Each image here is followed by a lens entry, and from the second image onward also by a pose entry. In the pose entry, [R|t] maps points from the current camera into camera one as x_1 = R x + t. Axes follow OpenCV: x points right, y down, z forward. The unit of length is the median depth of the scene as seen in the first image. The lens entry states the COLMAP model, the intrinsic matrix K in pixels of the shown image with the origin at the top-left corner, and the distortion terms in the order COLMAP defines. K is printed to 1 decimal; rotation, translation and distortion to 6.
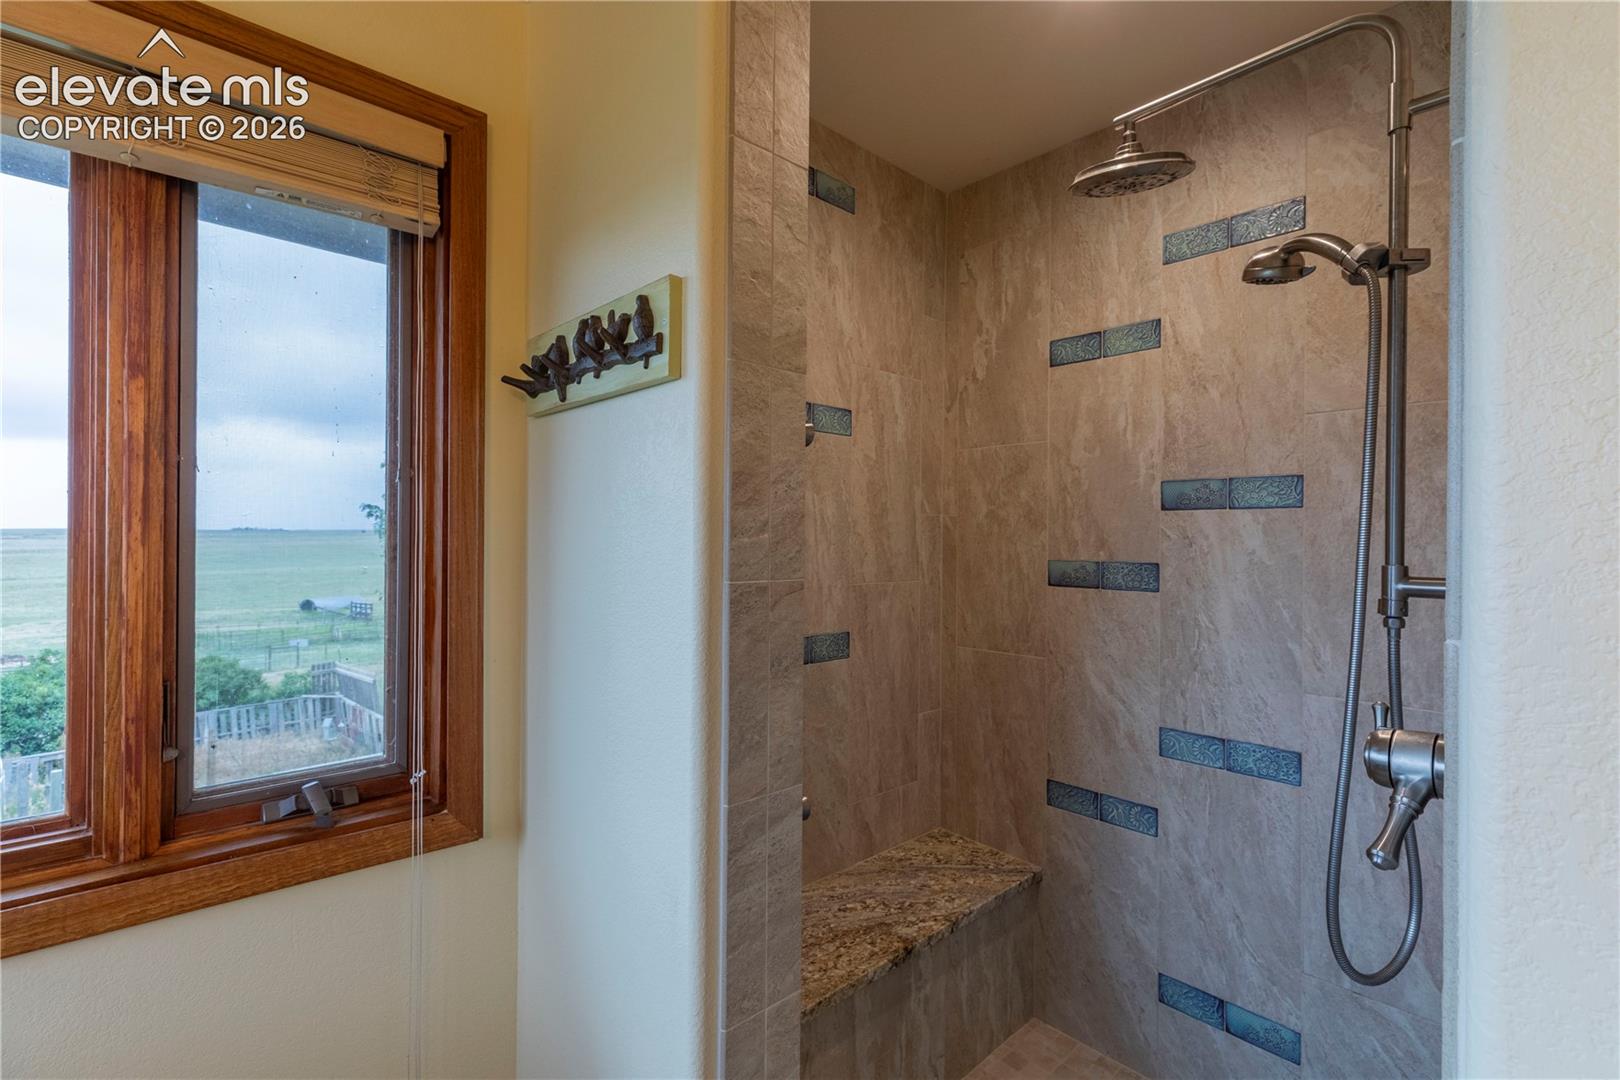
lens RADIAL K [[729.1, 0, 809.0], [0, 729.1, 536.1], [0, 0, 1]] dist [0.008021, -0.000430]
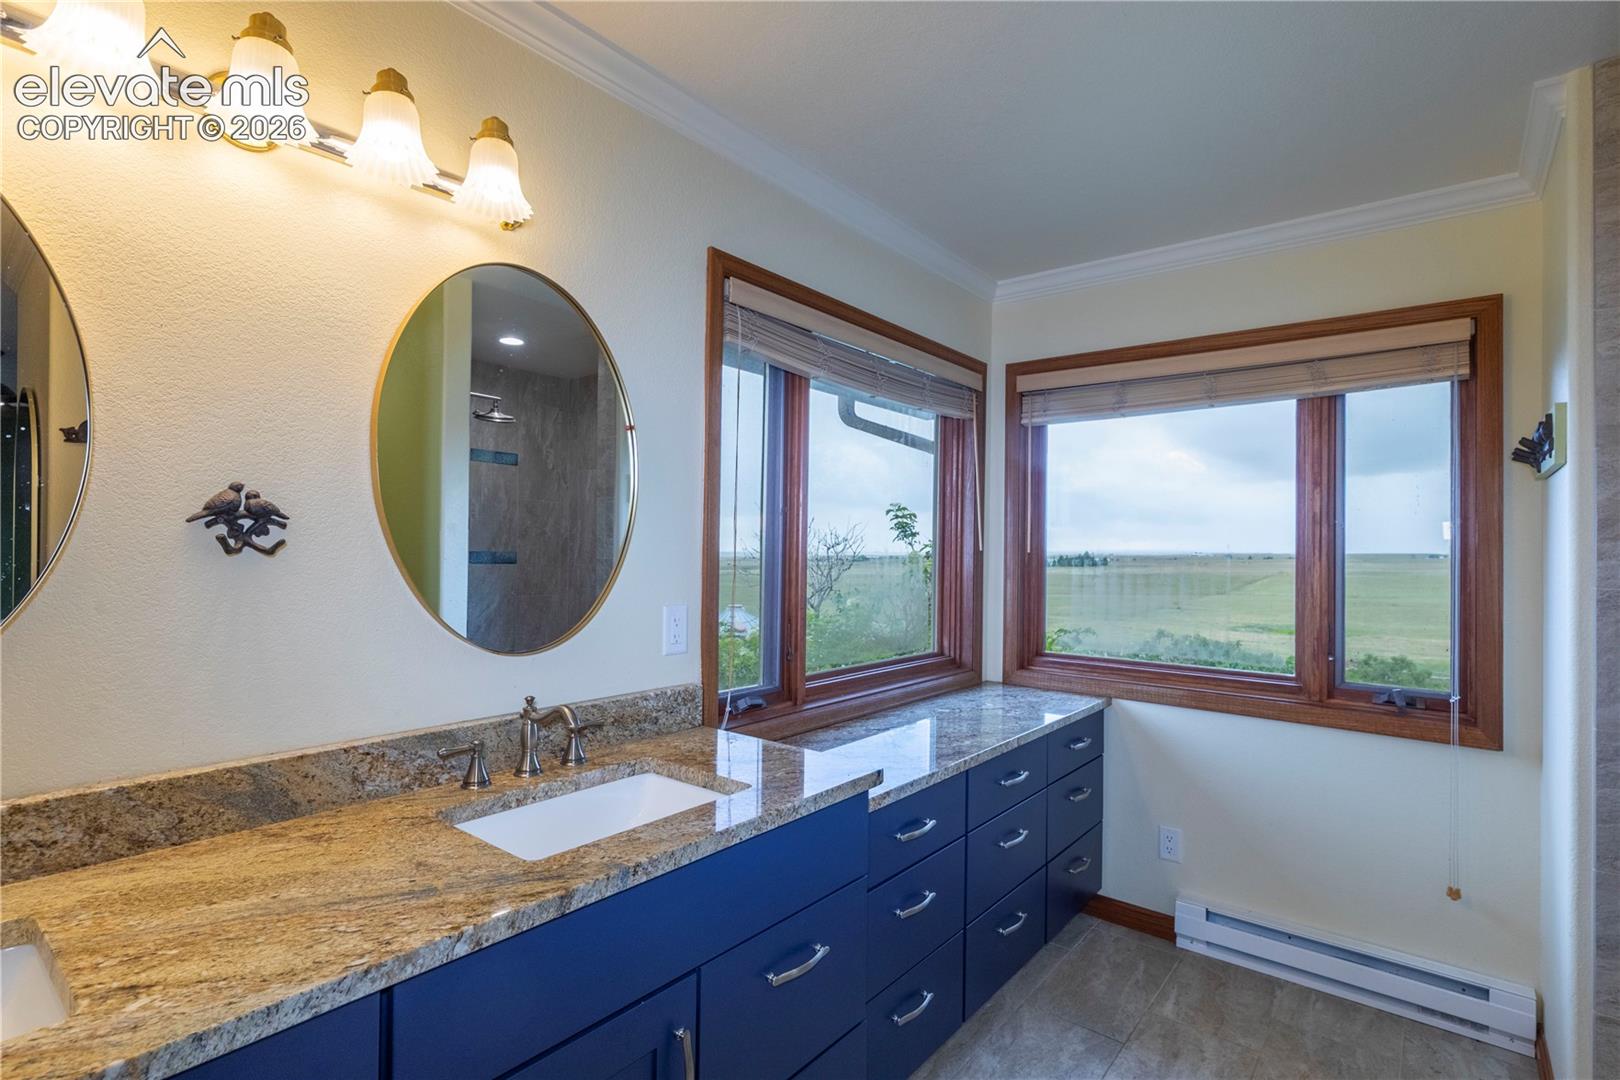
lens RADIAL K [[780.4, 0, 808.6], [0, 780.4, 542.9], [0, 0, 1]] dist [-0.003953, -0.000627]
pose [[0.130976, -0.013392, -0.991295, 1.090931], [-0.009718, 0.999843, -0.014792, 0.004629], [0.991338, 0.011571, 0.130826, -0.751509]]
